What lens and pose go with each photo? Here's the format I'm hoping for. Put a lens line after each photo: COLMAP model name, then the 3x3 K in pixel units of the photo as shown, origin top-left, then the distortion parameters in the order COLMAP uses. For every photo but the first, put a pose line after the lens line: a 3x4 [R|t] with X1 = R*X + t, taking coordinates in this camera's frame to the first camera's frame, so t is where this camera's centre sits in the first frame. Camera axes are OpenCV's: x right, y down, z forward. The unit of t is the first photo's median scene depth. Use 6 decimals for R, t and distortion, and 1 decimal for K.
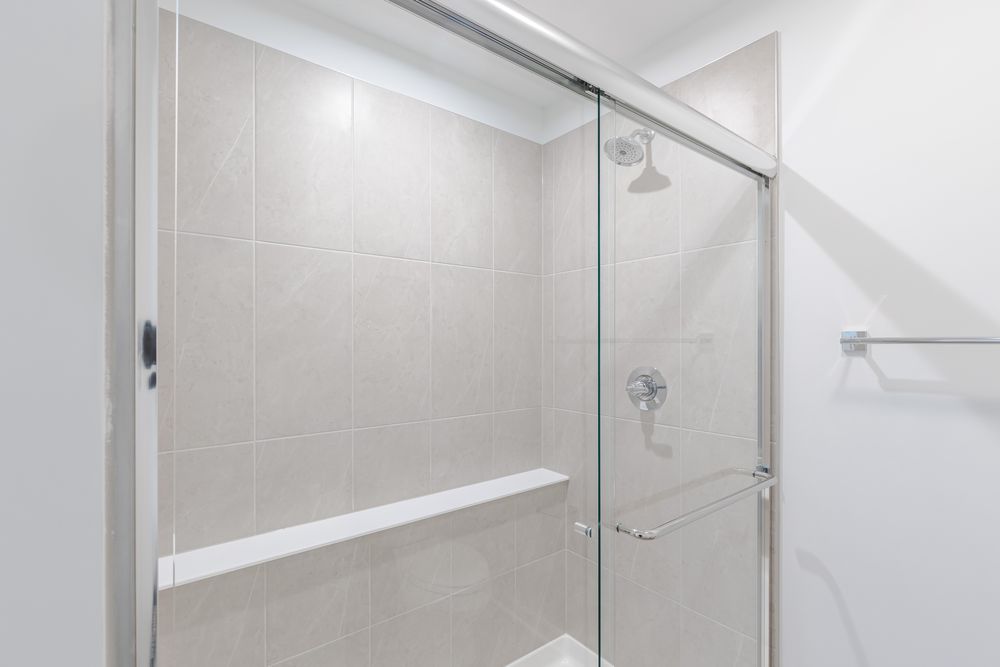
lens RADIAL K [[451.8, 0, 500.7], [0, 451.8, 339.6], [0, 0, 1]] dist [0.011283, -0.002529]
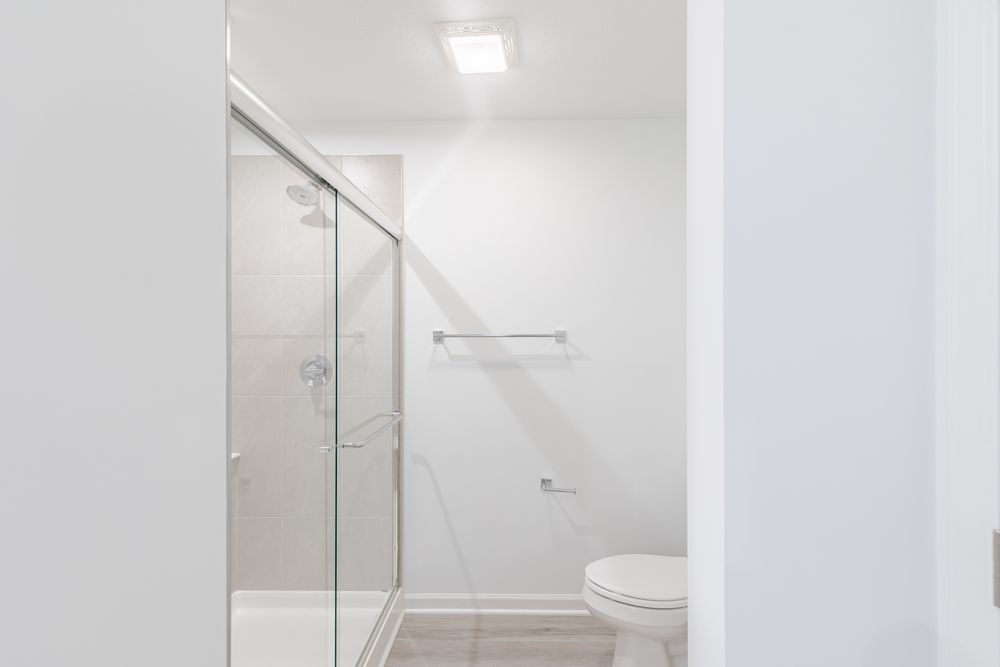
lens RADIAL K [[451.8, 0, 502.2], [0, 451.8, 334.5], [0, 0, 1]] dist [0.011283, -0.002529]
pose [[0.640523, 0.000572, 0.767939, -0.457079], [-0.000616, 1.000000, -0.000232, -0.002241], [-0.767939, -0.000324, 0.640523, -0.381174]]
